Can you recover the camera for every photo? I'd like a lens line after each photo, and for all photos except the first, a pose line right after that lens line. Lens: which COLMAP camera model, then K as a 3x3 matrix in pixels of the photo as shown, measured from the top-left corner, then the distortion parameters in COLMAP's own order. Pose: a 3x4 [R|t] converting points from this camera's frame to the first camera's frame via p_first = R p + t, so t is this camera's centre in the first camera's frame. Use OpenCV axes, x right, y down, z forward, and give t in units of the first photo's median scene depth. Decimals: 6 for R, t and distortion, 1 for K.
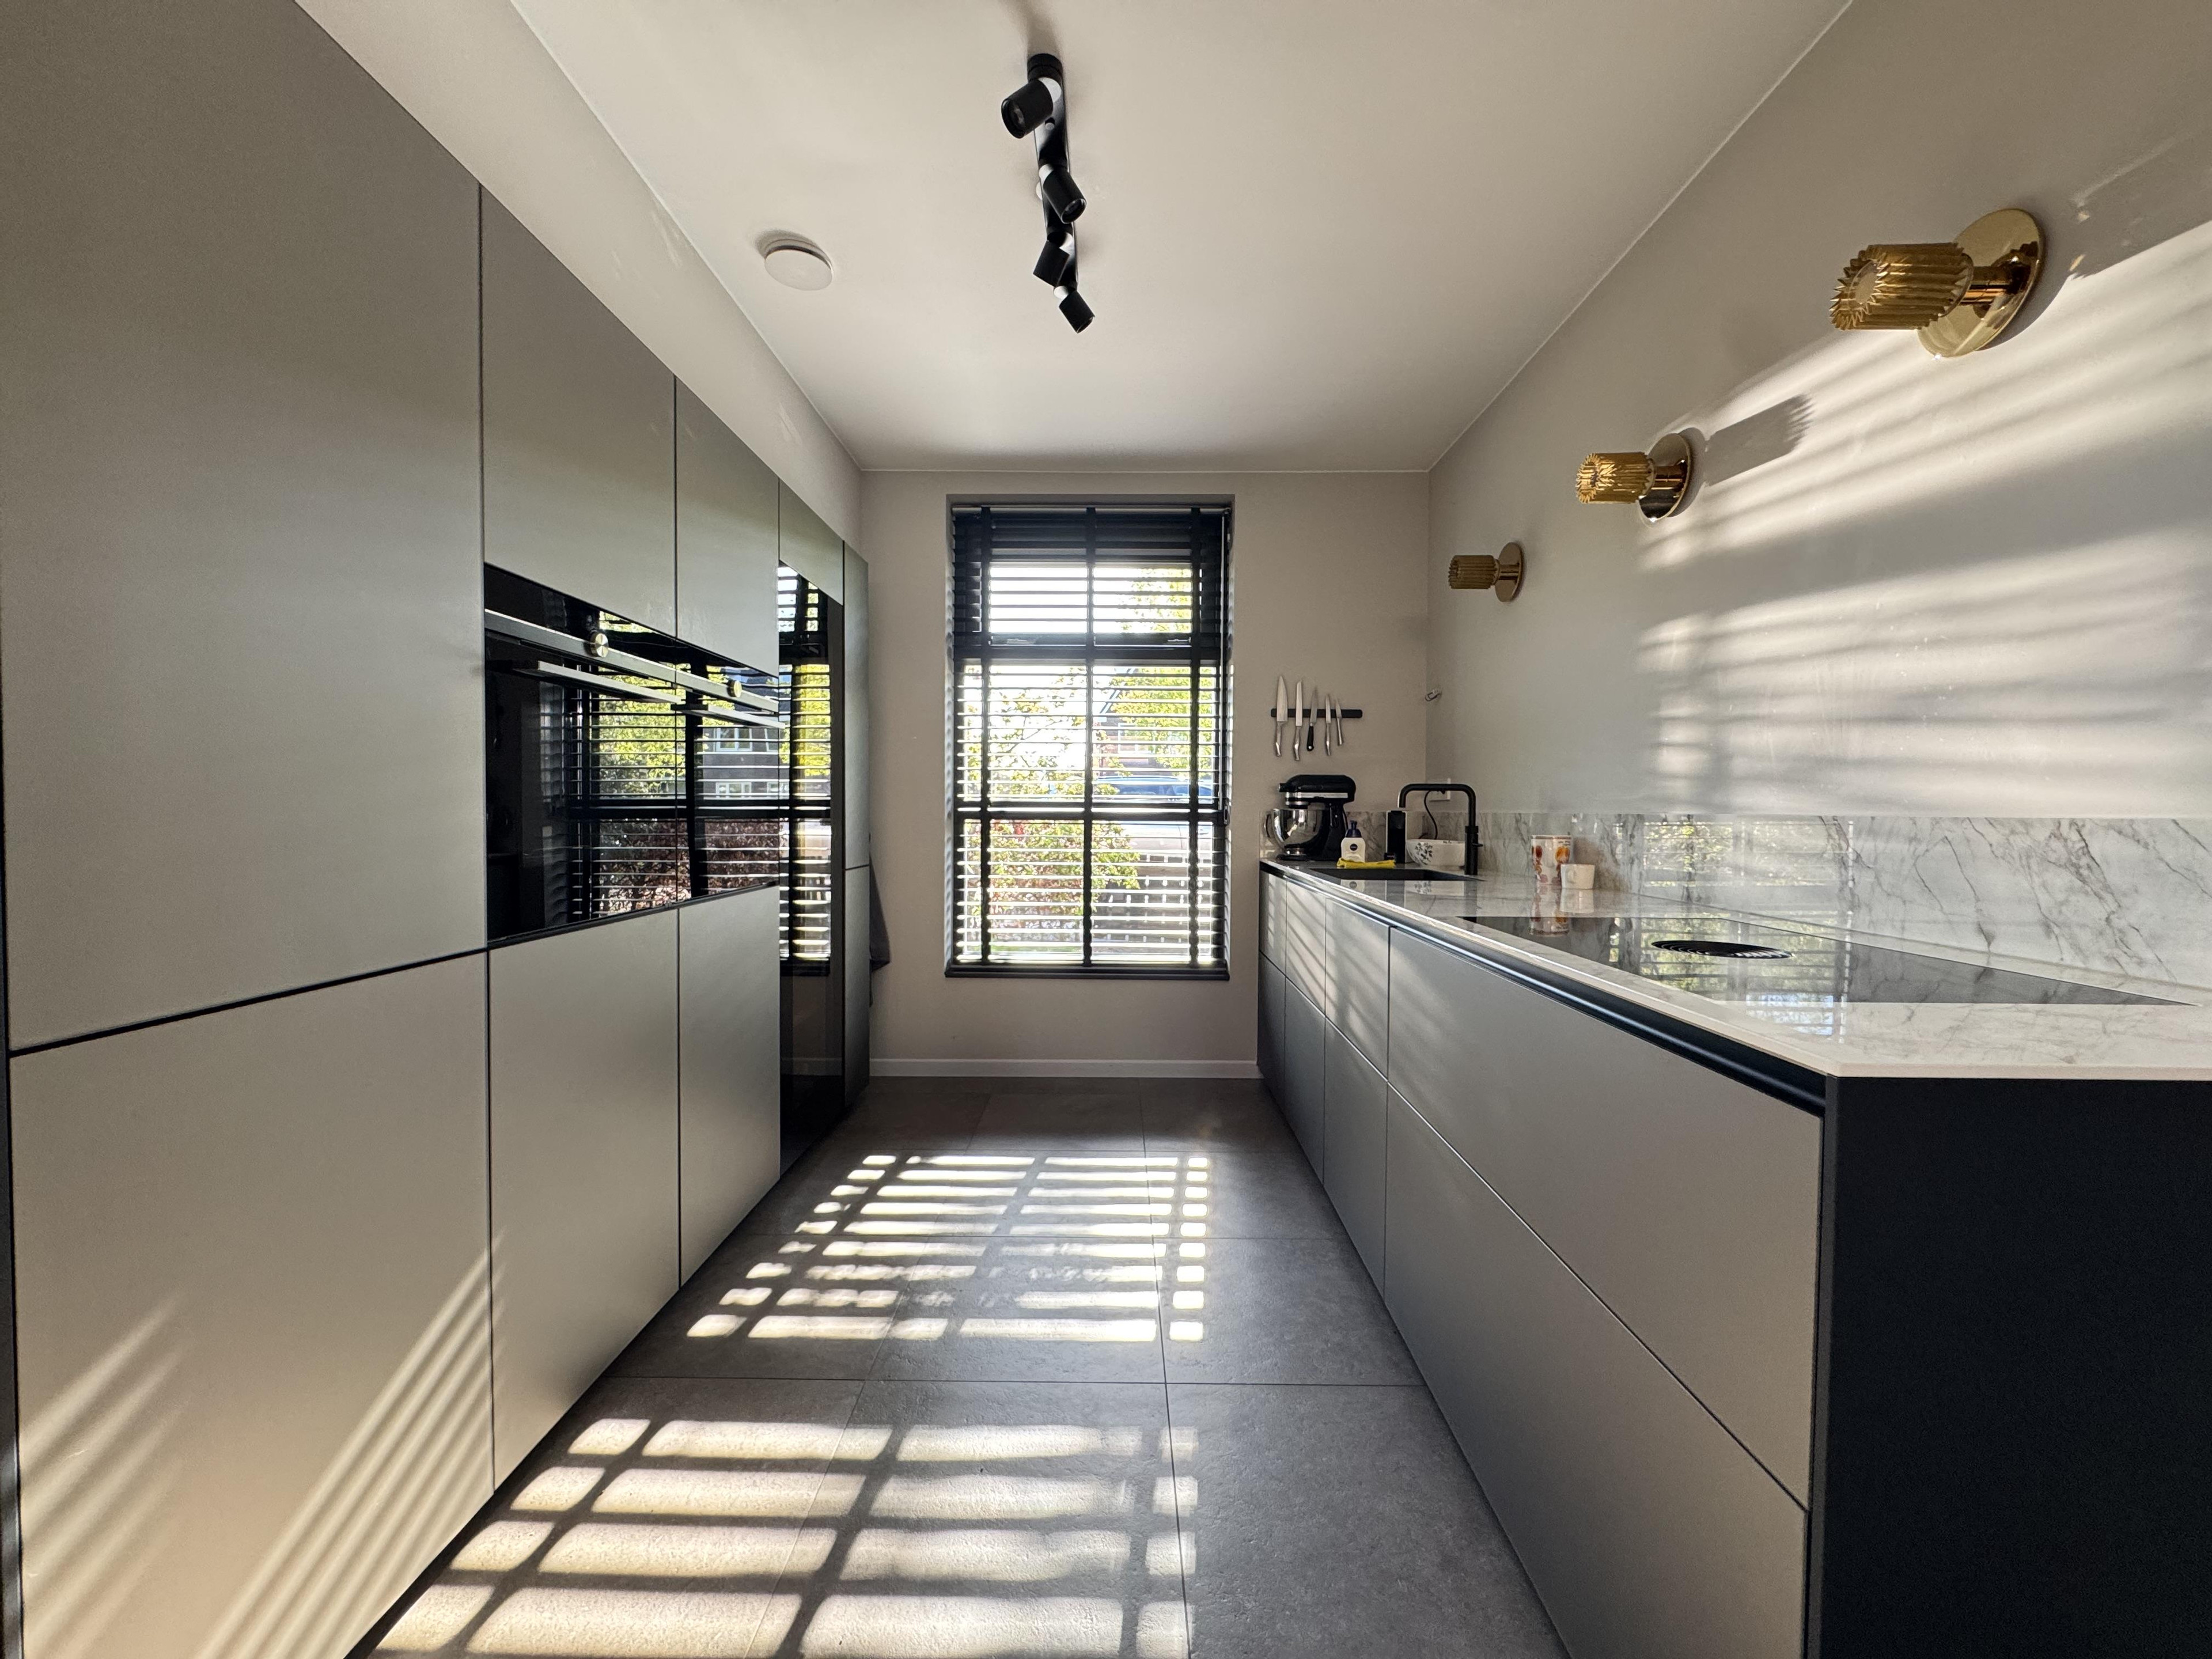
lens RADIAL K [[879.2, 0, 1105.9], [0, 879.2, 832.1], [0, 0, 1]] dist [-0.004296, 0.000367]
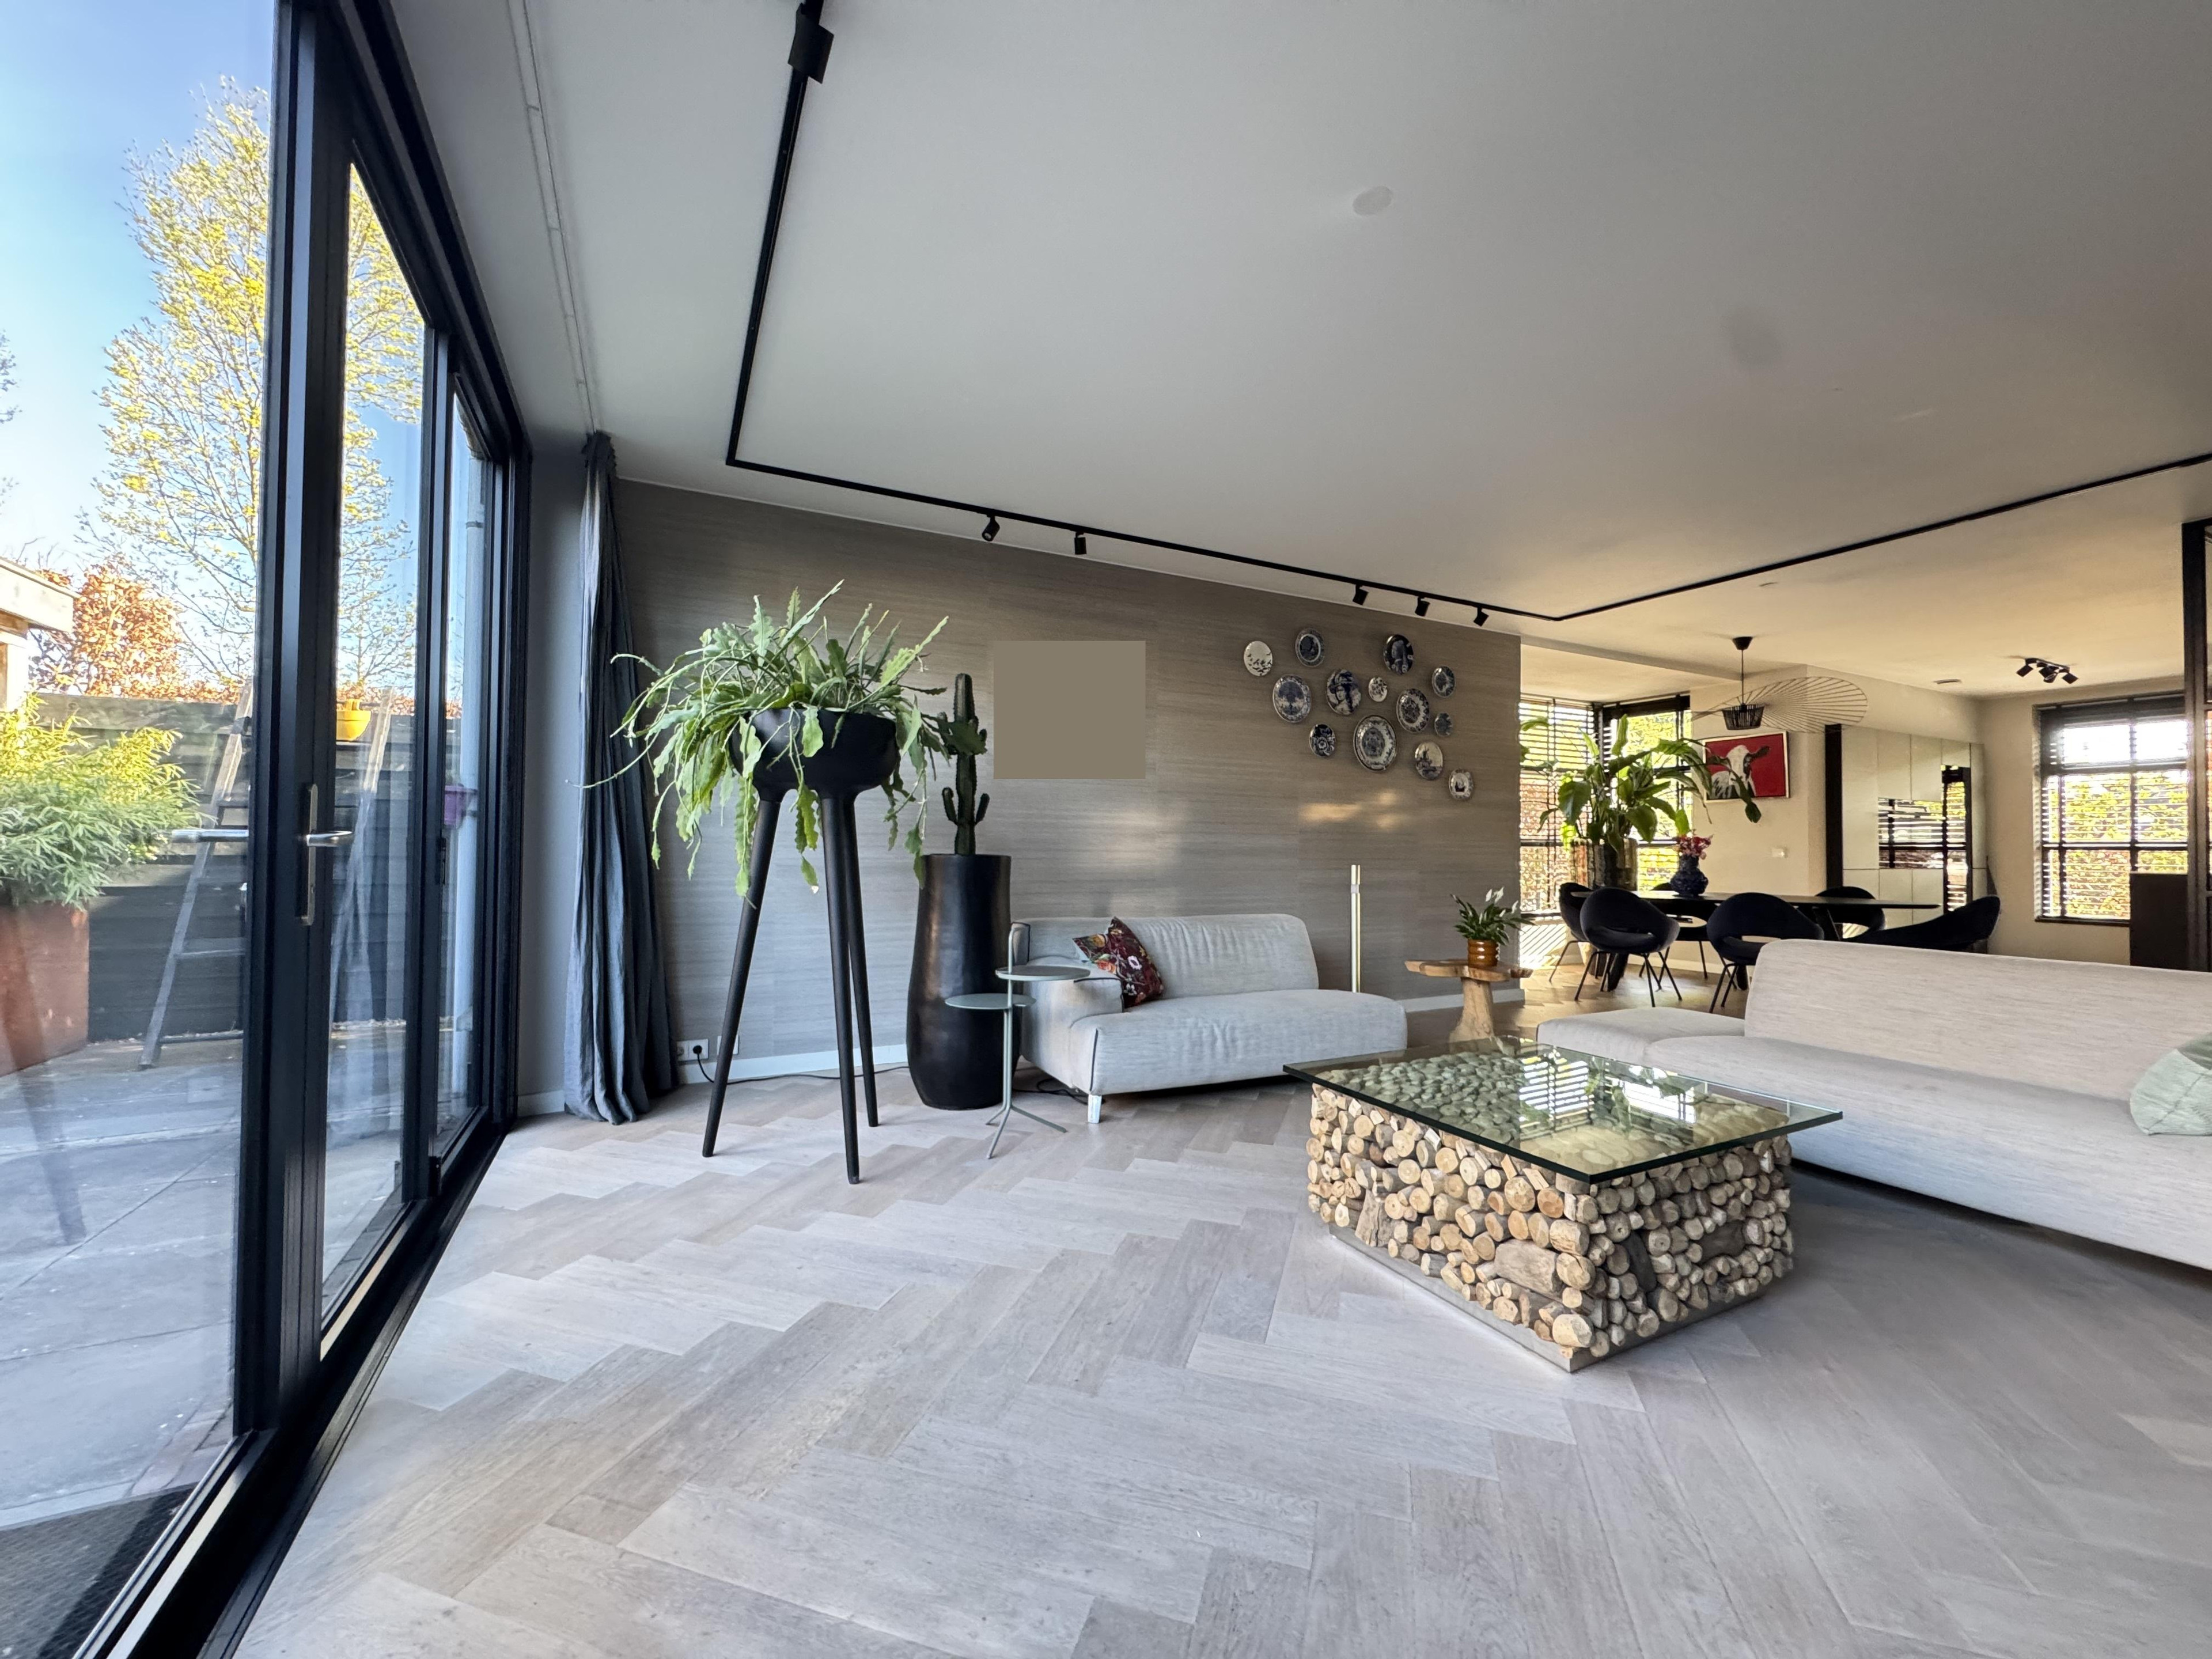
lens RADIAL K [[879.2, 0, 1109.3], [0, 879.2, 832.8], [0, 0, 1]] dist [-0.004296, 0.000367]
pose [[0.466164, -0.019516, -0.884483, 1.206965], [-0.028300, 0.998916, -0.036957, 0.158906], [0.884246, 0.042259, 0.465106, -3.696154]]
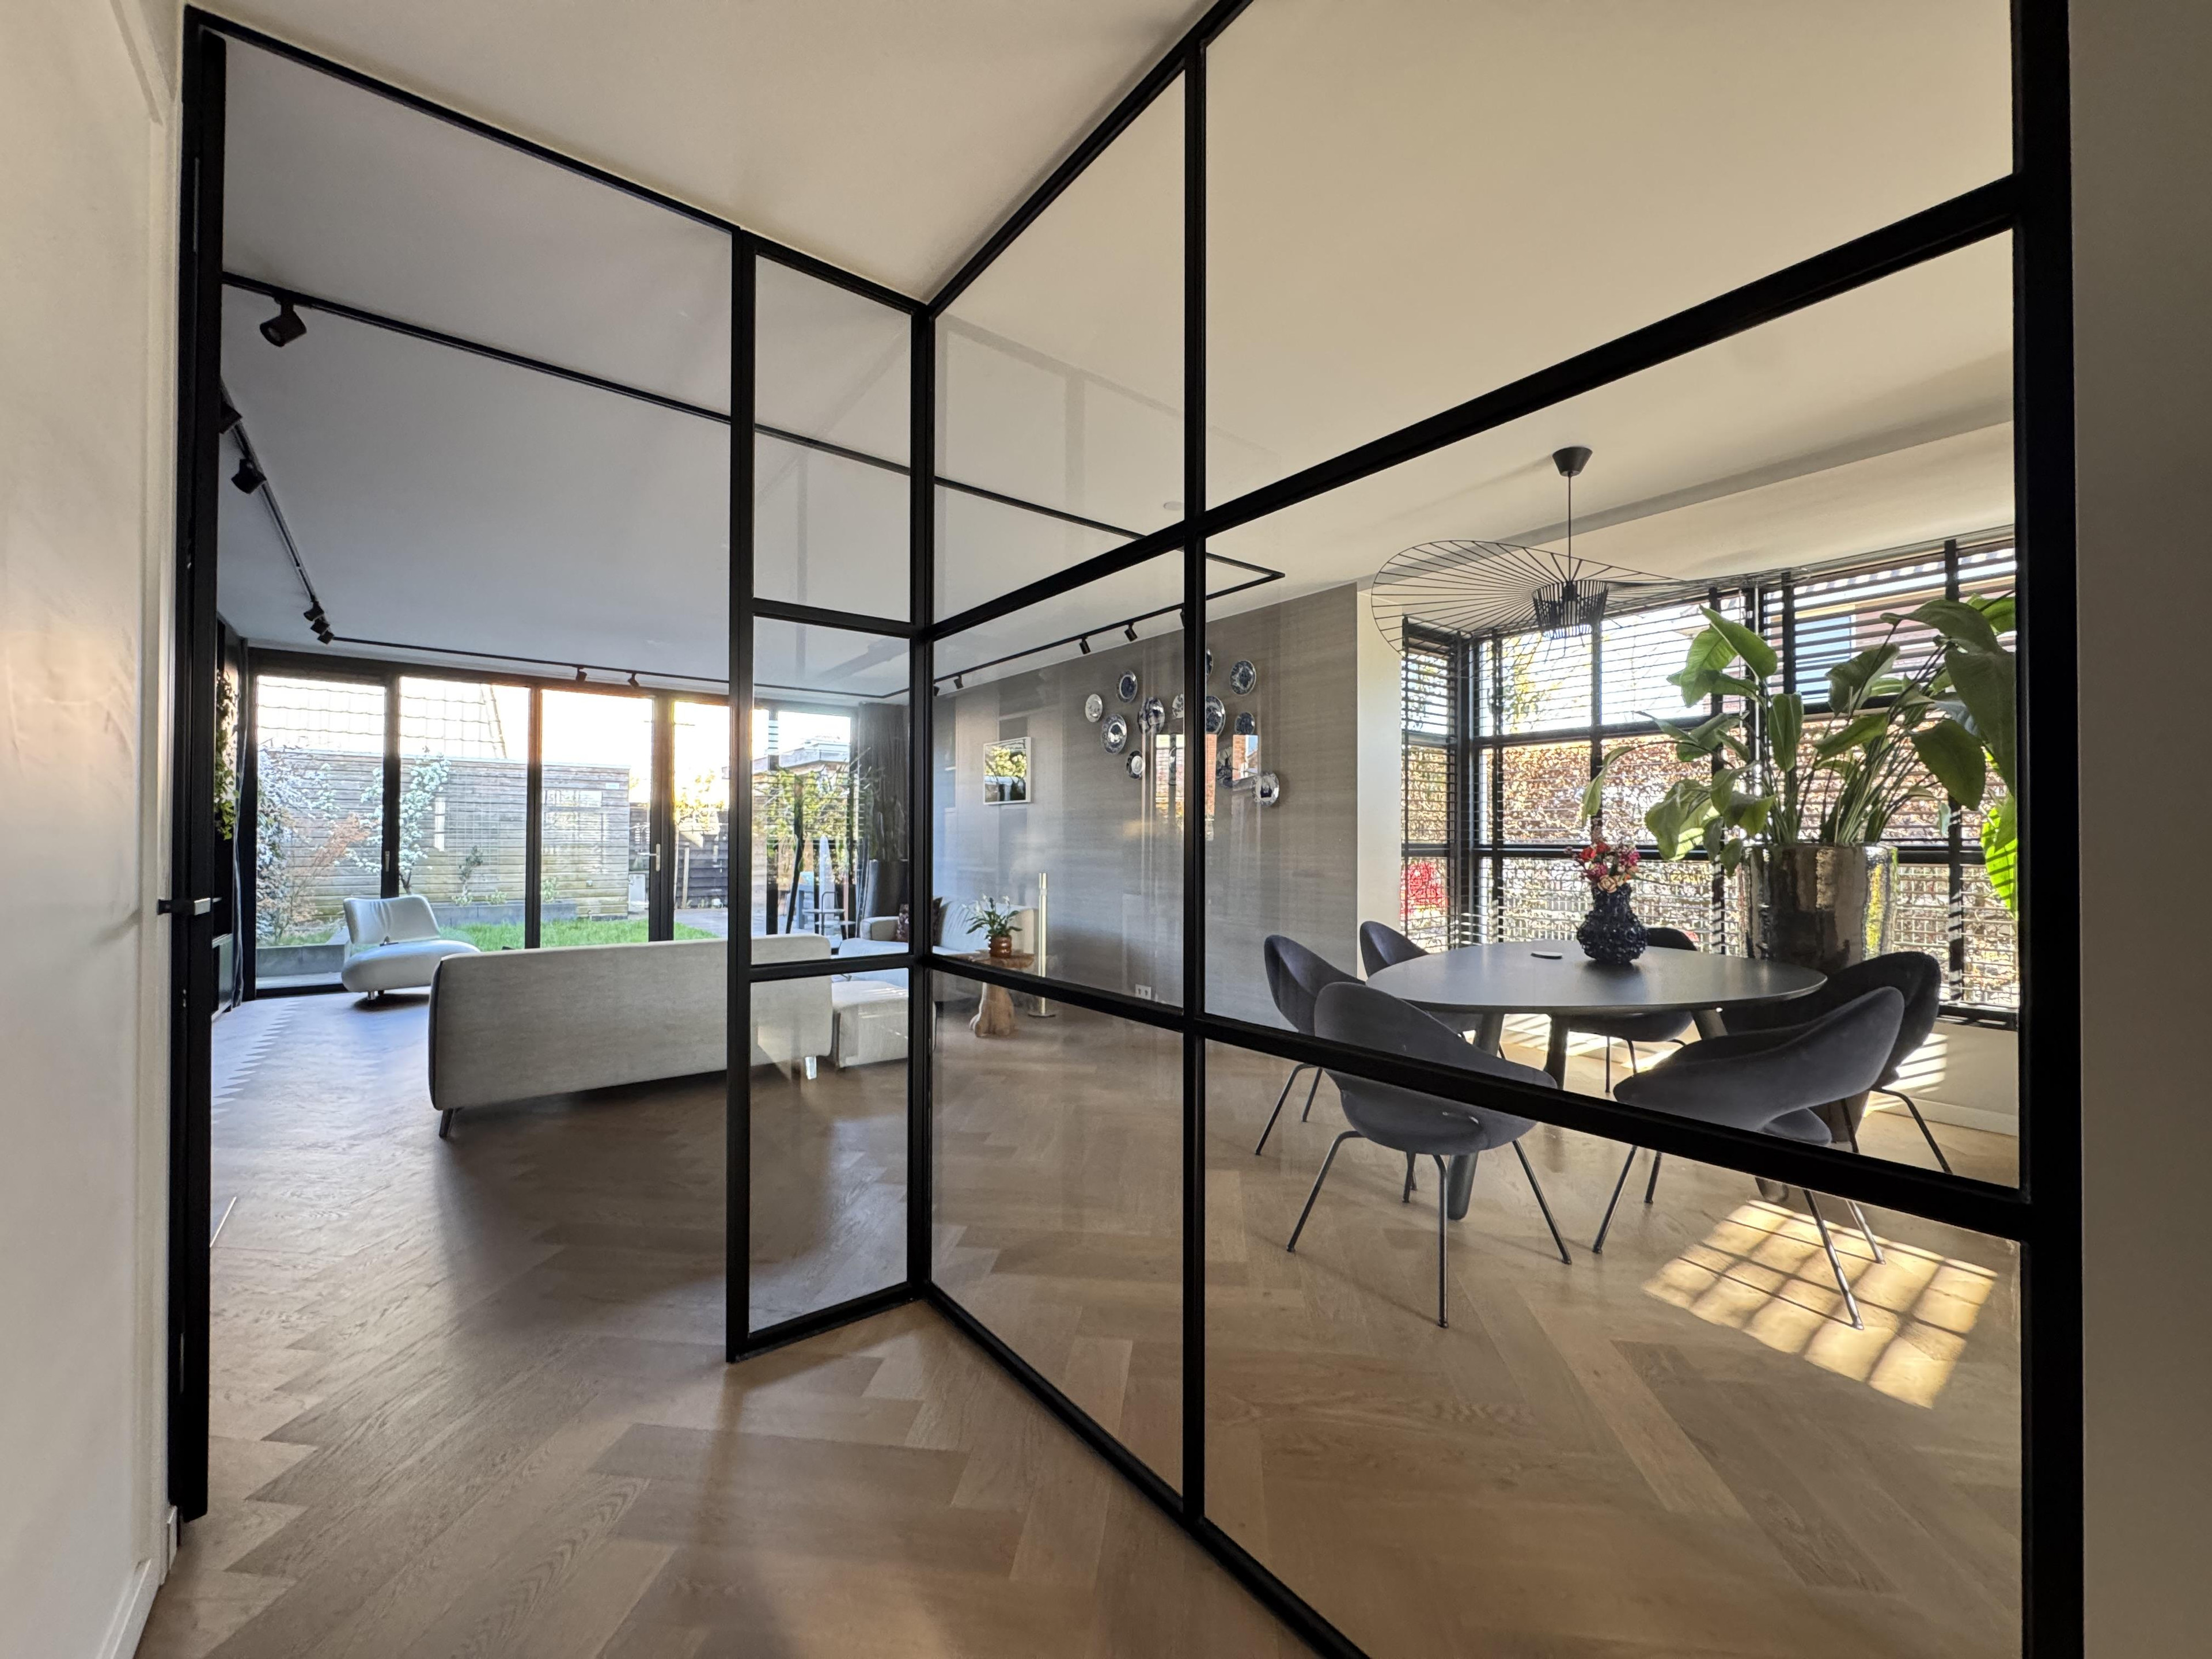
lens RADIAL K [[879.2, 0, 1105.6], [0, 879.2, 831.4], [0, 0, 1]] dist [-0.004296, 0.000367]
pose [[-0.782312, -0.016314, -0.622673, 1.128382], [-0.025100, 0.999671, 0.005343, -0.013863], [0.622380, 0.019809, -0.782464, 0.252319]]
